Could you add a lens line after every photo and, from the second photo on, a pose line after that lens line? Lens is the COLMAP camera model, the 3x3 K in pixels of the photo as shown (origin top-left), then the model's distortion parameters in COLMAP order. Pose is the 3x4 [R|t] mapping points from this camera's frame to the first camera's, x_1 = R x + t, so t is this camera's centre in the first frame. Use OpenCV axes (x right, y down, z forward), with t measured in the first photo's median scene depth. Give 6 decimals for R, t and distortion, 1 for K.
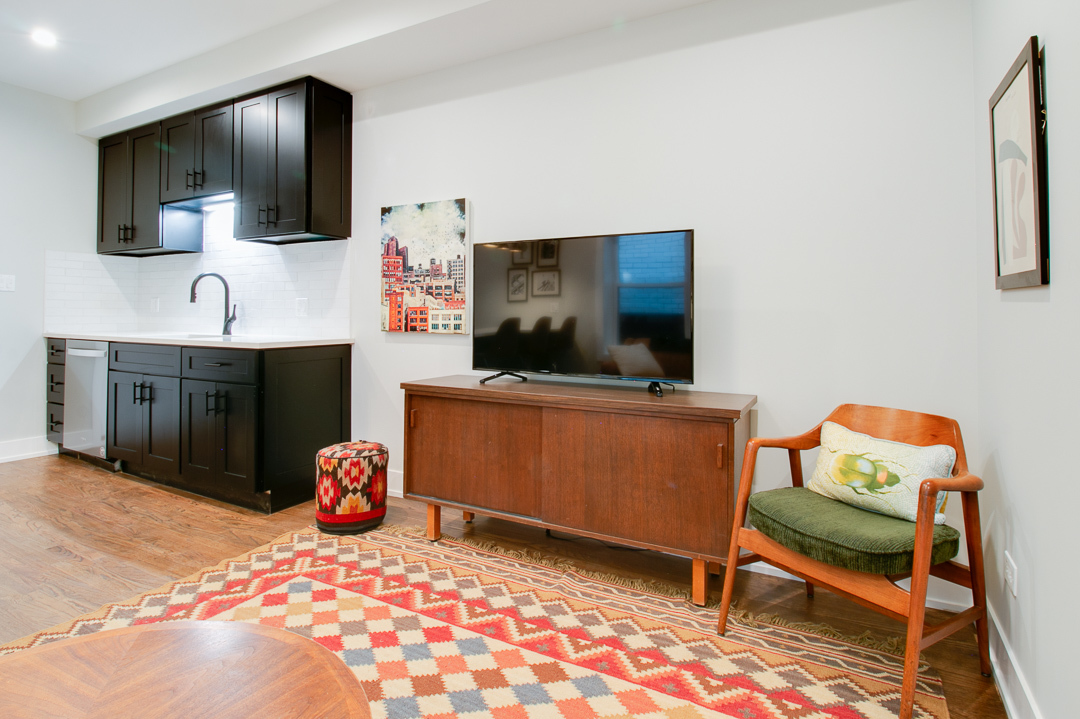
lens RADIAL K [[566.3, 0, 538.6], [0, 566.3, 304.4], [0, 0, 1]] dist [-0.004472, -0.012714]
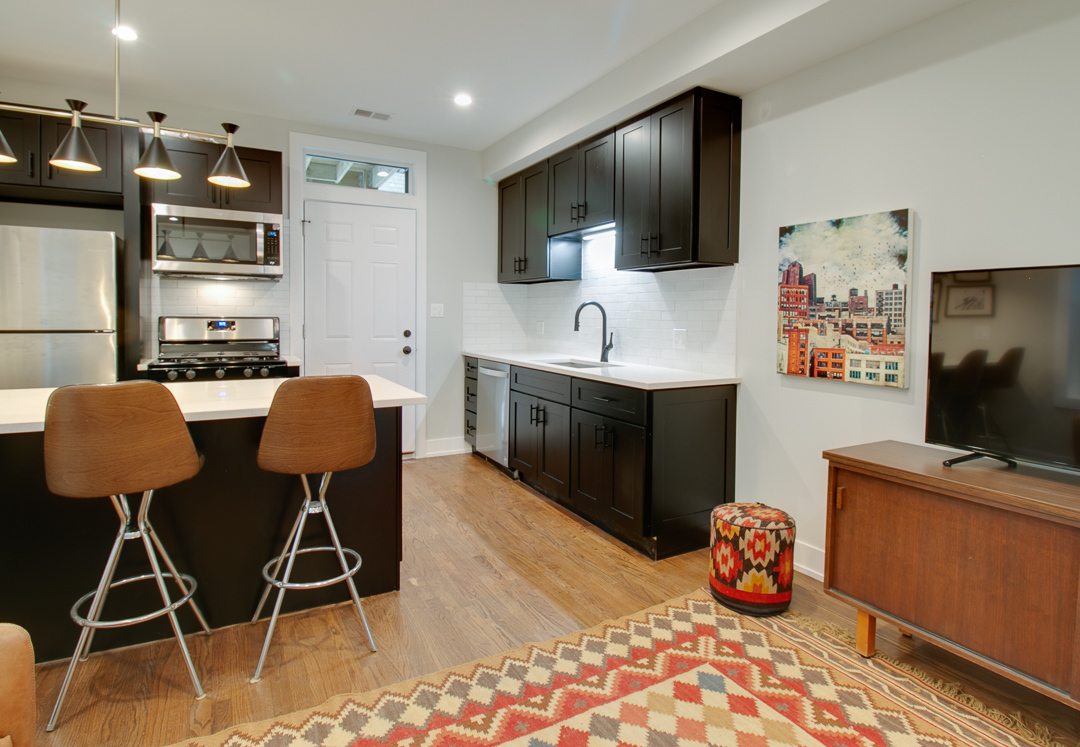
lens RADIAL K [[563.2, 0, 537.6], [0, 563.2, 332.9], [0, 0, 1]] dist [-0.001537, -0.001357]
pose [[0.843274, 0.023000, -0.536991, -0.134977], [0.000355, 0.999060, 0.043347, -0.053277], [0.537483, -0.036744, 0.842473, 0.097690]]
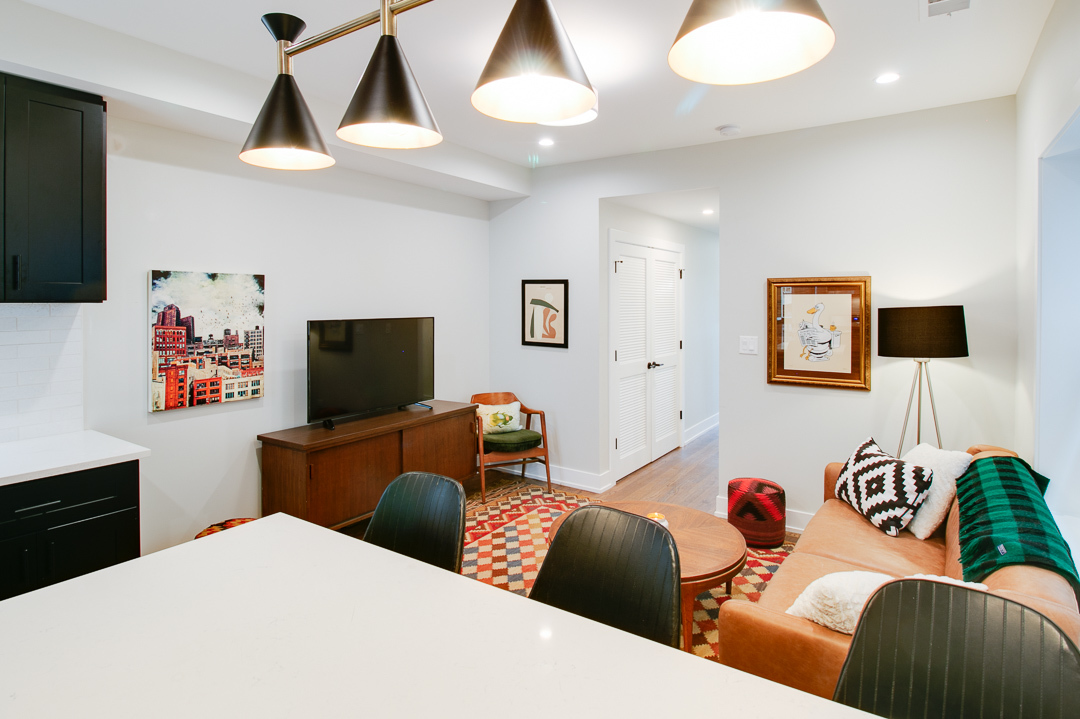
lens RADIAL K [[584.0, 0, 537.5], [0, 584.0, 307.6], [0, 0, 1]] dist [-0.001832, -0.000322]
pose [[0.092414, -0.015909, 0.995594, -1.177158], [-0.017562, 0.999691, 0.017605, -0.147817], [-0.995566, -0.019112, 0.092106, 0.347434]]
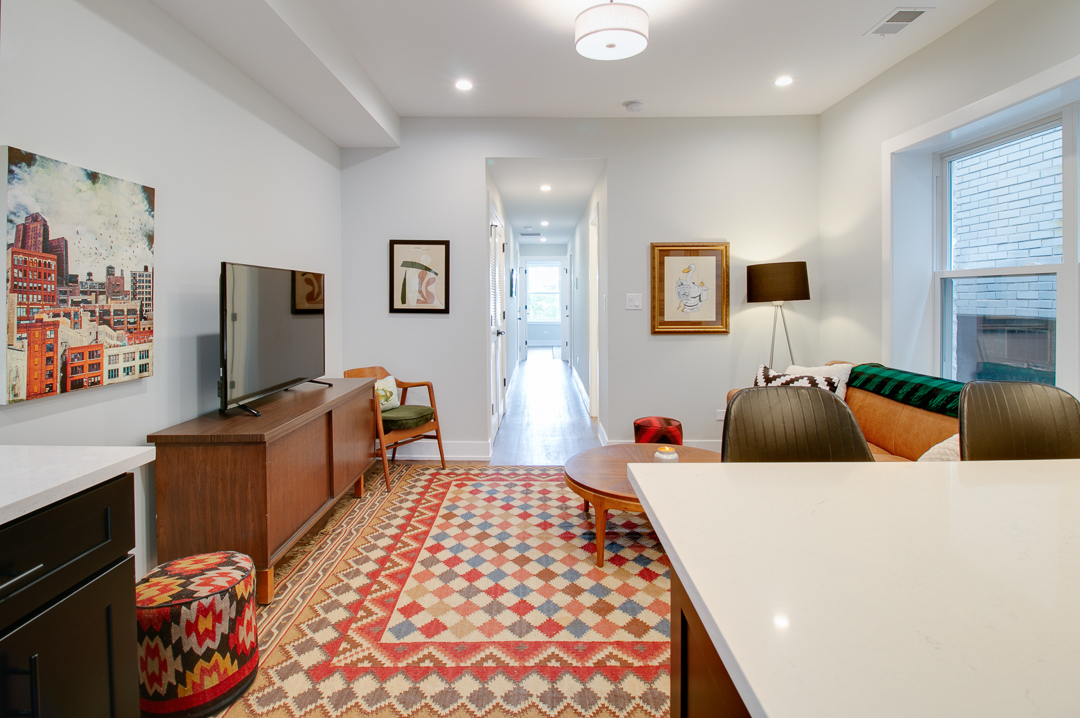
lens RADIAL K [[553.7, 0, 538.5], [0, 553.7, 303.3], [0, 0, 1]] dist [-0.001434, -0.013200]
pose [[-0.477384, -0.009849, 0.878640, -0.949948], [-0.012917, 0.999908, 0.004190, -0.048592], [-0.878600, -0.009349, -0.477467, 0.871600]]
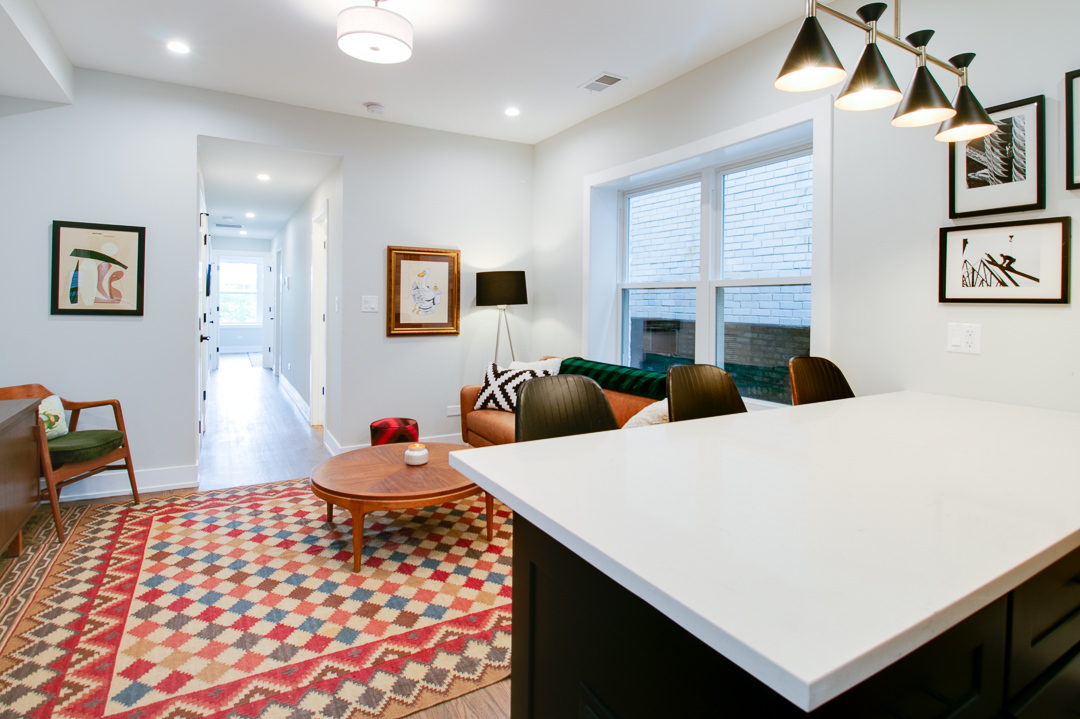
lens RADIAL K [[553.7, 0, 538.5], [0, 553.7, 303.8], [0, 0, 1]] dist [-0.001434, -0.013200]
pose [[-0.854727, -0.015111, 0.518858, -0.917776], [-0.023751, 0.999668, -0.010013, -0.046606], [-0.518534, -0.020882, -0.854802, 0.957405]]
